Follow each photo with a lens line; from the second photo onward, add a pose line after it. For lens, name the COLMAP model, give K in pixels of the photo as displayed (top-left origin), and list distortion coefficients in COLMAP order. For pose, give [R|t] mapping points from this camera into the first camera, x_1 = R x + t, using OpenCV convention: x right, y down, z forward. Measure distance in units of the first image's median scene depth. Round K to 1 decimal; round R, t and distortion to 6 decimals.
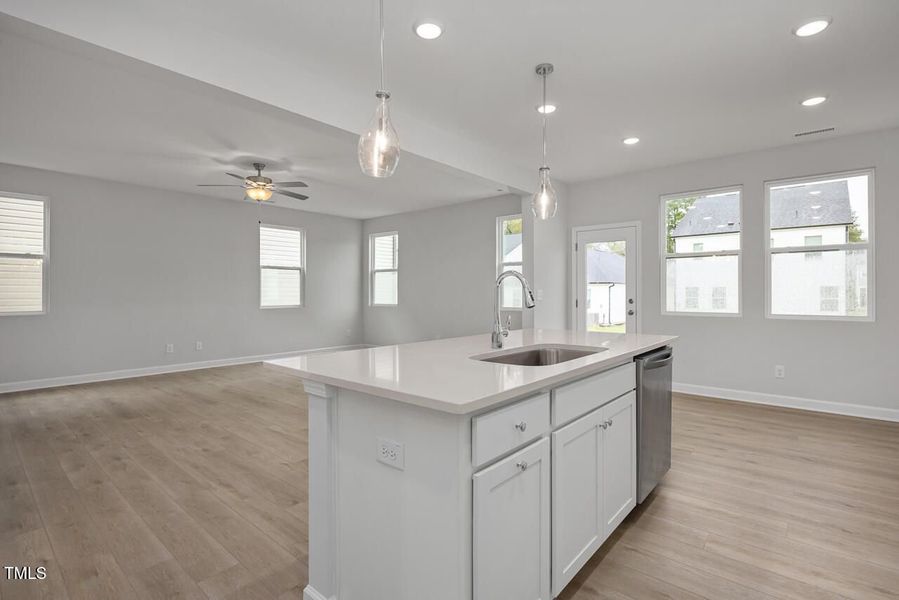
lens RADIAL K [[430.3, 0, 455.9], [0, 430.3, 292.8], [0, 0, 1]] dist [-0.005674, -0.000533]
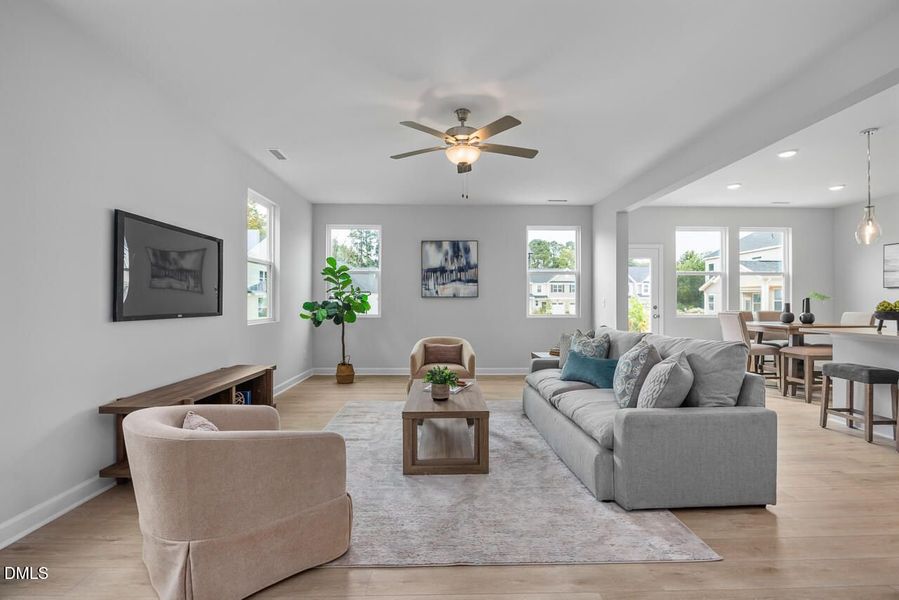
lens RADIAL K [[415.6, 0, 451.6], [0, 415.6, 297.4], [0, 0, 1]] dist [-0.009916, -0.000082]
pose [[0.746055, 0.007508, 0.665842, -1.912286], [-0.001175, 0.999950, -0.009959, 0.006924], [-0.665883, 0.006648, 0.746026, 1.092245]]
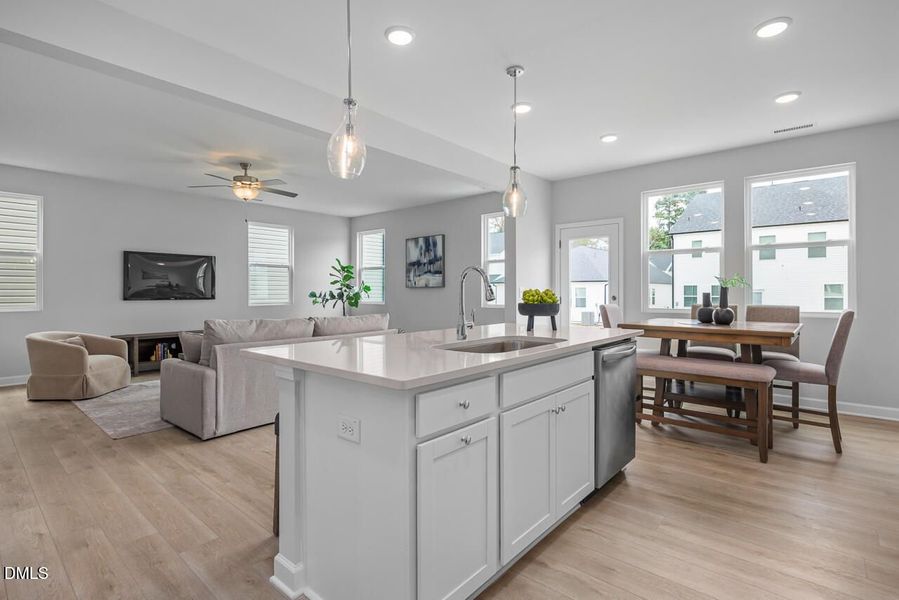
lens RADIAL K [[439.5, 0, 441.8], [0, 439.5, 291.7], [0, 0, 1]] dist [-0.001312, 0.000038]
pose [[0.999774, -0.000258, -0.021240, 0.062228], [0.000255, 1.000000, -0.000128, 0.010461], [0.021240, 0.000123, 0.999774, -0.071034]]
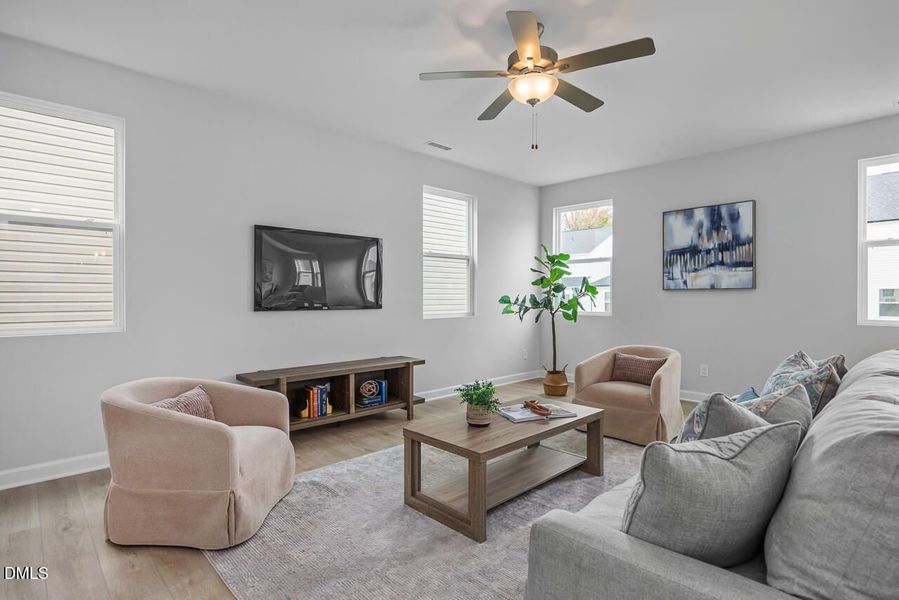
lens RADIAL K [[454.3, 0, 455.6], [0, 454.3, 298.7], [0, 0, 1]] dist [-0.000976, 0.000018]
pose [[0.995820, 0.001540, -0.091328, -1.048235], [-0.000810, 0.999967, 0.008030, 0.004176], [0.091338, -0.007922, 0.995788, 1.009829]]
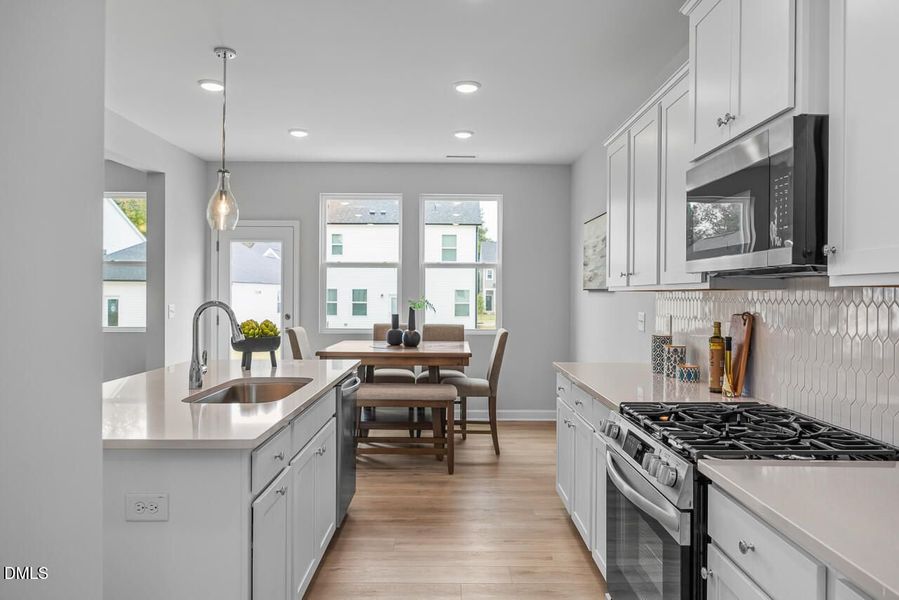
lens RADIAL K [[628.1, 0, 449.5], [0, 628.1, 300.0], [0, 0, 1]] dist [0.000641, 0.000228]
pose [[0.764196, -0.001123, 0.644984, -0.300721], [-0.006894, 0.999927, 0.009909, -0.060560], [-0.644948, -0.012019, 0.764132, -0.277481]]
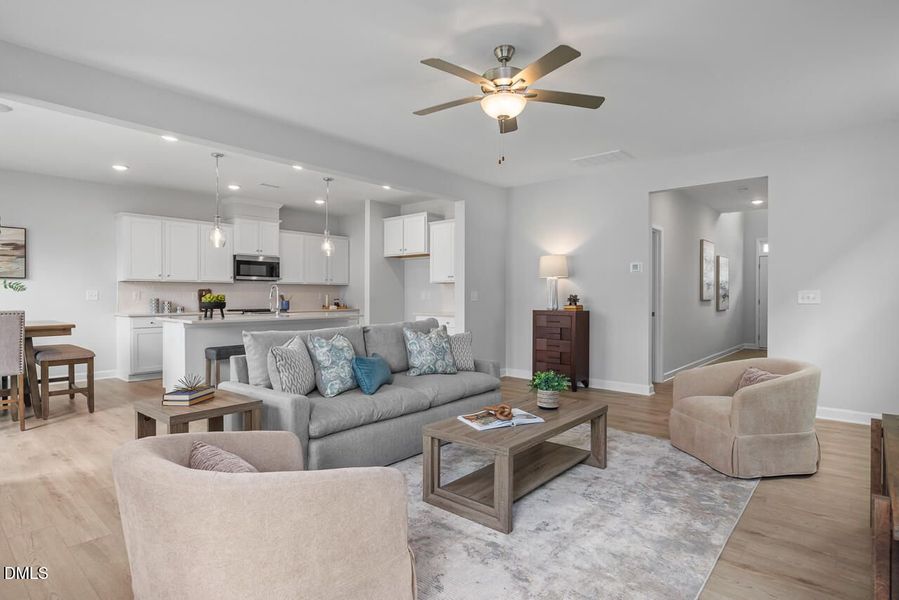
lens RADIAL K [[466.6, 0, 449.5], [0, 466.6, 300.0], [0, 0, 1]] dist [0.001755, -0.000197]
pose [[-0.999927, -0.001994, 0.011923, -0.841416], [-0.001870, 0.999944, 0.010424, 0.008978], [-0.011943, 0.010401, -0.999875, 3.315191]]
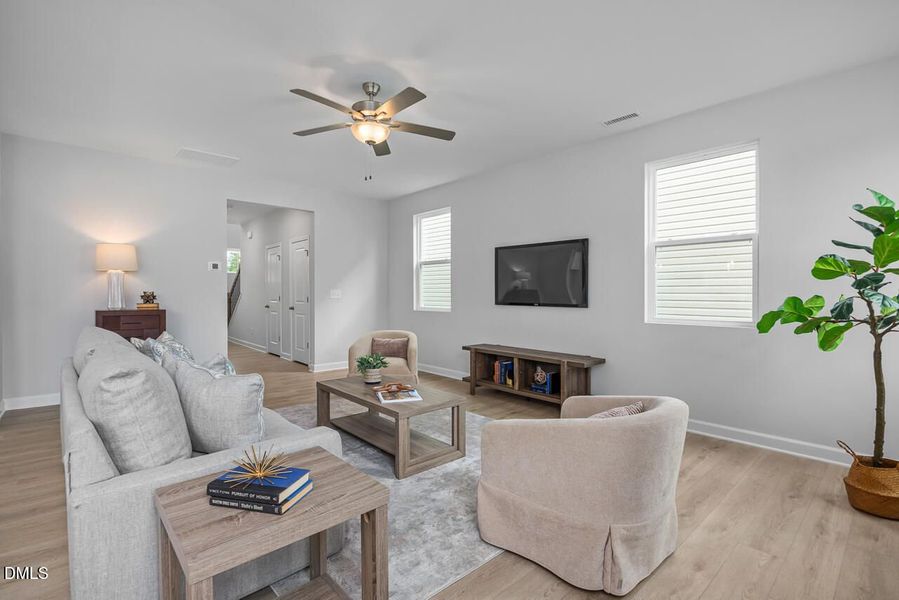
lens RADIAL K [[415.6, 0, 451.6], [0, 415.6, 297.4], [0, 0, 1]] dist [-0.009916, -0.000082]
pose [[-0.125389, 0.006537, -0.992086, 0.260137], [-0.006306, 0.999953, 0.007386, 0.008358], [0.992088, 0.007182, -0.125341, 2.503036]]
